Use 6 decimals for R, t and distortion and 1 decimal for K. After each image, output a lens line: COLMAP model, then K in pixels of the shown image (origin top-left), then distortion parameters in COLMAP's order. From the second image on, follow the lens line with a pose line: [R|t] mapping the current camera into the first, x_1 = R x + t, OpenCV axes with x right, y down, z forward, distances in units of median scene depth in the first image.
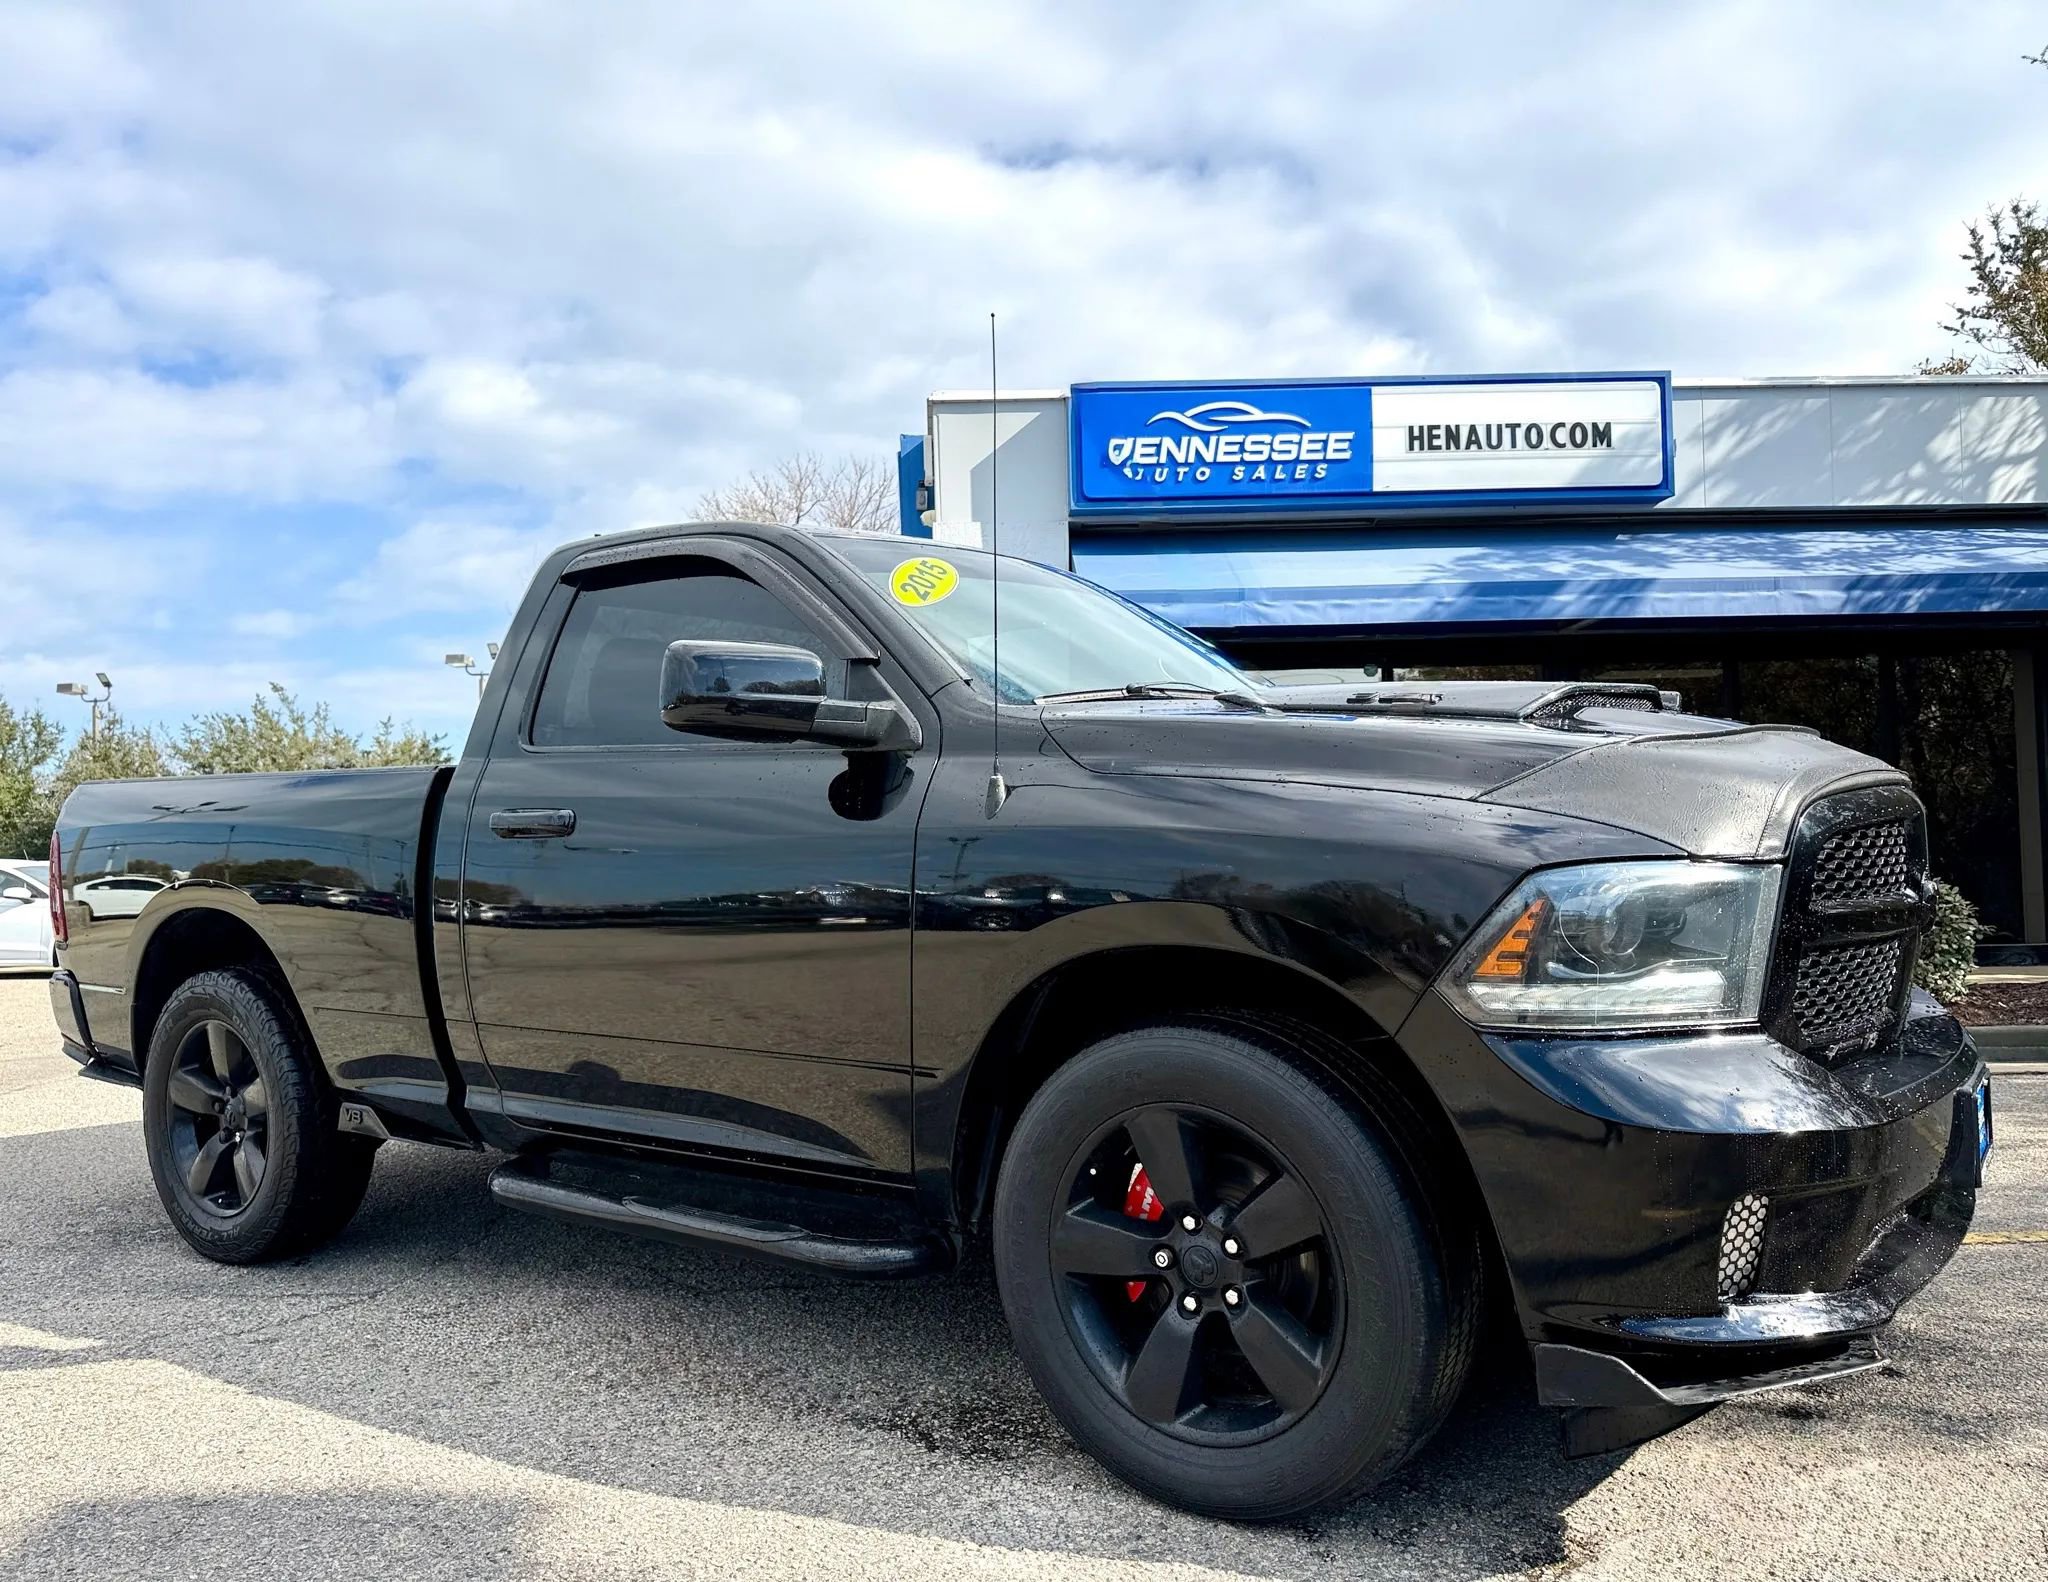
lens RADIAL K [[1567.8, 0, 1024.0], [0, 1567.8, 791.0], [0, 0, 1]] dist [0.144952, -0.263821]
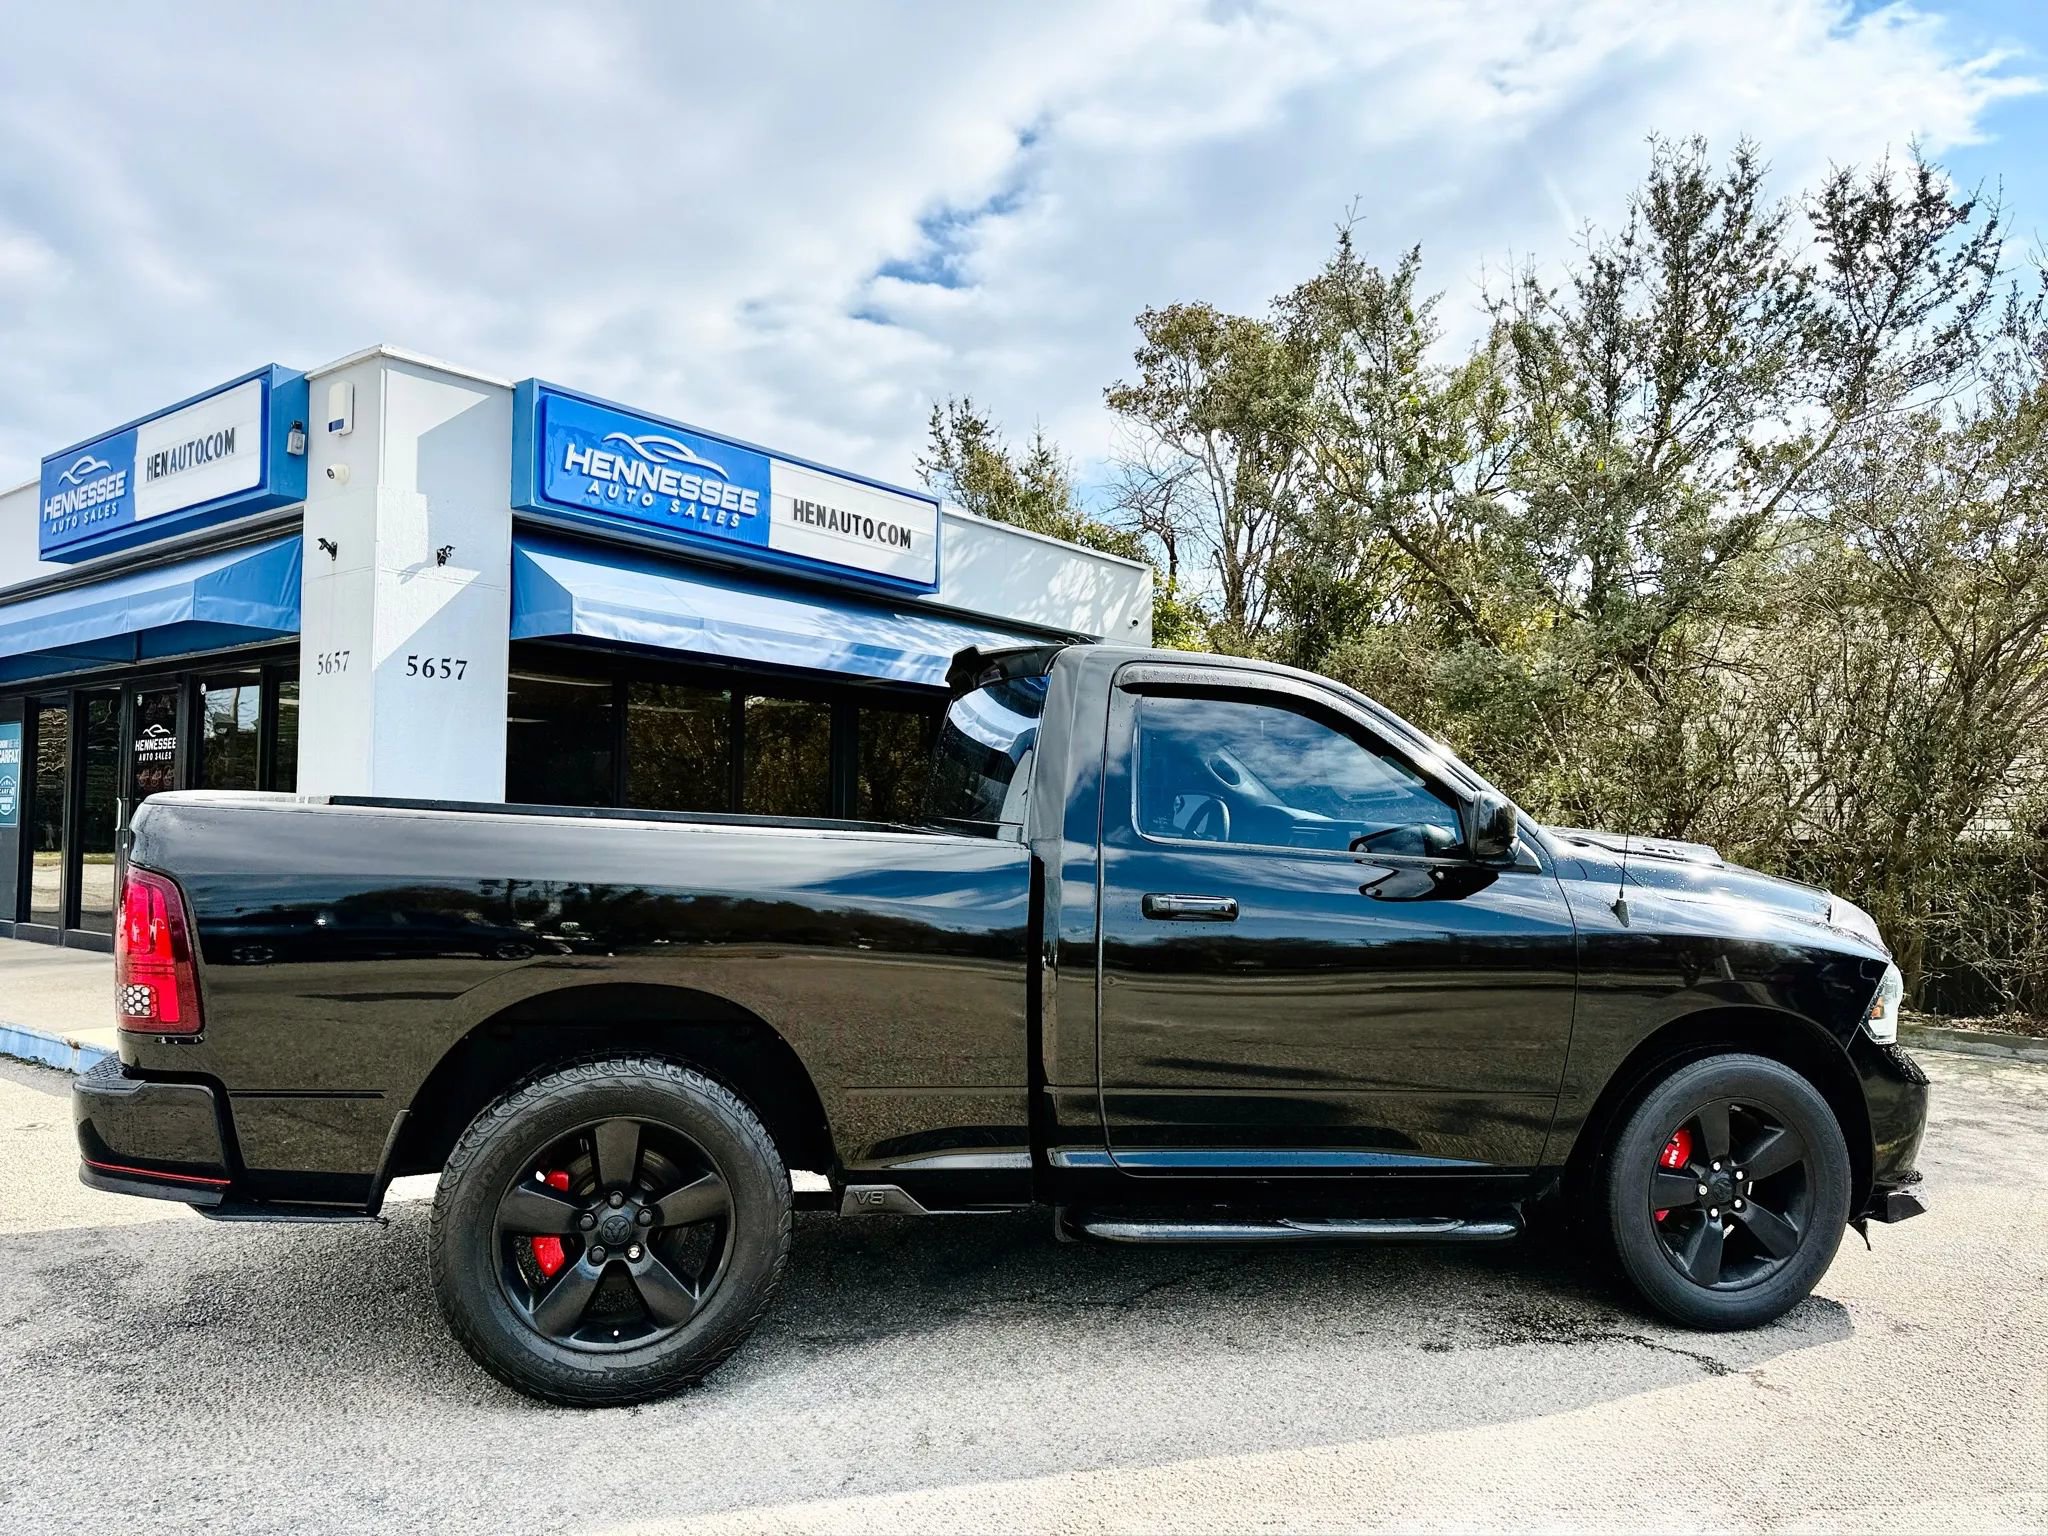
lens RADIAL K [[1440.1, 0, 1024.0], [0, 1440.1, 768.0], [0, 0, 1]] dist [0.076511, -0.091534]
pose [[0.625066, 0.067360, 0.777660, -0.476207], [-0.078218, 0.996660, -0.023459, -0.017336], [-0.776643, -0.046164, 0.628247, 0.180339]]
